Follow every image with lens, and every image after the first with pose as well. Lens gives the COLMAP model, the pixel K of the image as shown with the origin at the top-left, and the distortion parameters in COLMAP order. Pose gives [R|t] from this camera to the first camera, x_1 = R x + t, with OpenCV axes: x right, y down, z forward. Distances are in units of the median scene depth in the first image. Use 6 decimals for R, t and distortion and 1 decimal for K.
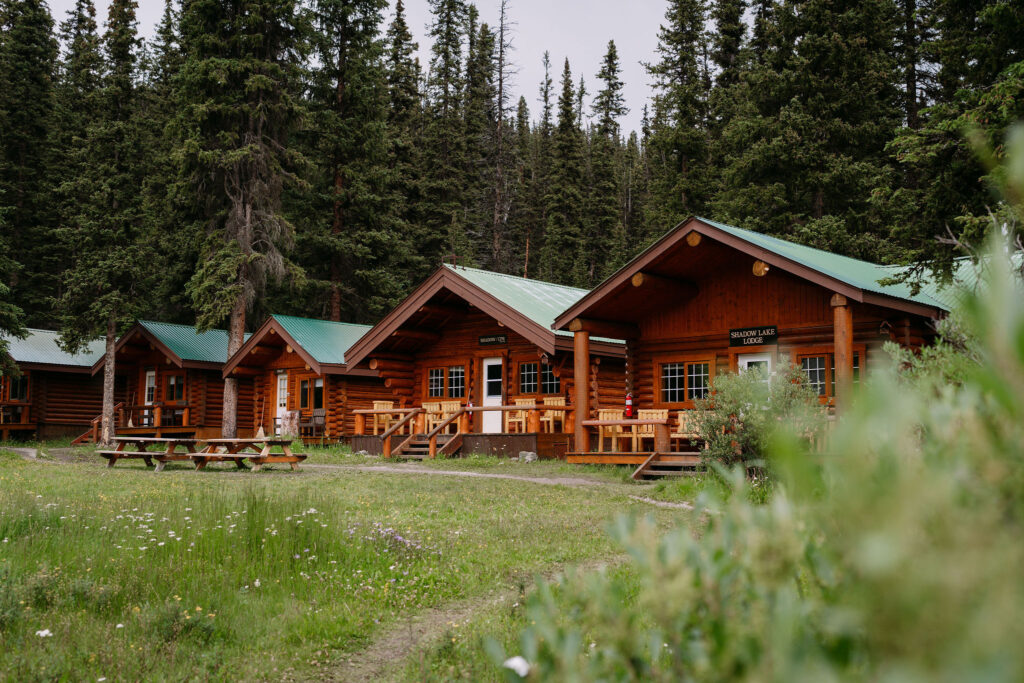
lens RADIAL K [[1111.8, 0, 512.0], [0, 1111.8, 341.5], [0, 0, 1]] dist [0.000846, 0.000011]
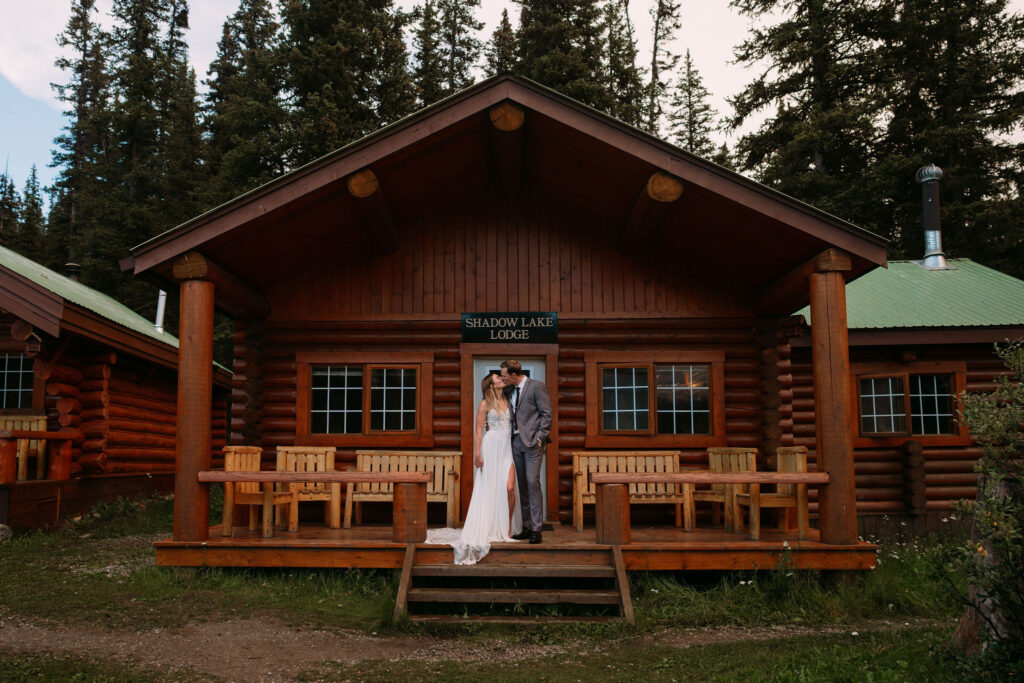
lens RADIAL K [[779.8, 0, 511.8], [0, 779.8, 380.8], [0, 0, 1]] dist [-0.003933, 0.000306]
pose [[0.737461, 0.061196, 0.672612, -0.060085], [-0.061262, 0.997842, -0.023618, 0.032399], [-0.672606, -0.023788, 0.739618, 0.662920]]
